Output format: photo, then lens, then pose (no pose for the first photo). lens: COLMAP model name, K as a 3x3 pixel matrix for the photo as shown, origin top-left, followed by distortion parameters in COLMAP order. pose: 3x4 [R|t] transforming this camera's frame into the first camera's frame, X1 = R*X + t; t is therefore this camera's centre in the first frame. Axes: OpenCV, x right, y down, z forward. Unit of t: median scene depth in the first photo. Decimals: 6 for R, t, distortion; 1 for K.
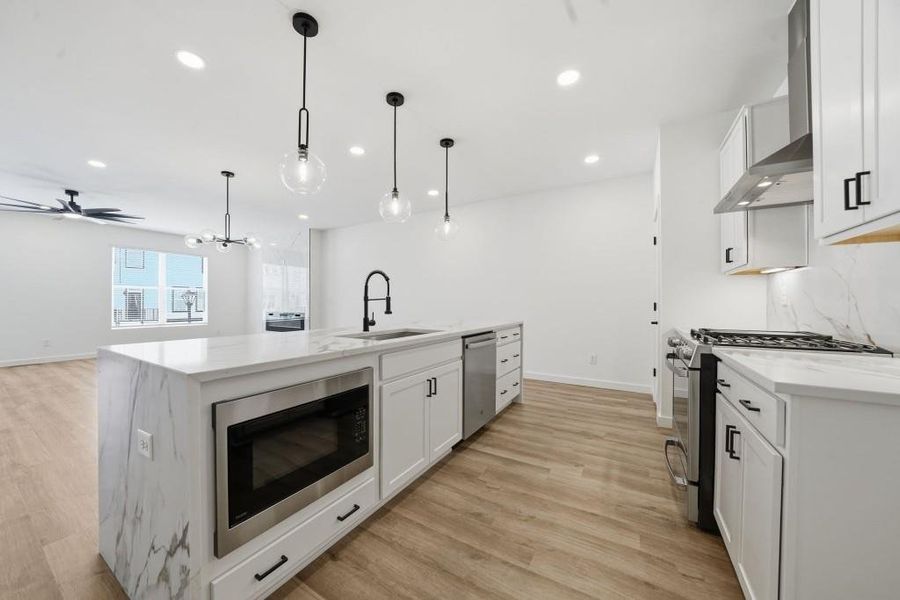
lens RADIAL K [[309.2, 0, 452.2], [0, 309.2, 300.1], [0, 0, 1]] dist [-0.019721, -0.000062]
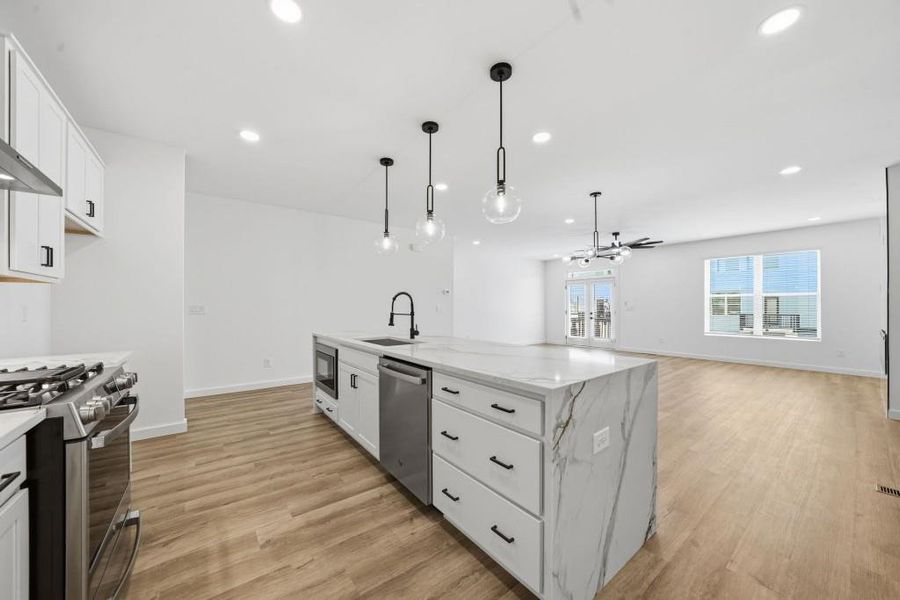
lens RADIAL K [[330.0, 0, 444.6], [0, 330.0, 305.0], [0, 0, 1]] dist [-0.016888, 0.000780]
pose [[-0.393932, -0.001785, -0.919138, 0.971863], [0.006686, 0.999966, -0.004808, -0.033860], [0.919115, -0.008039, -0.393906, 1.715372]]
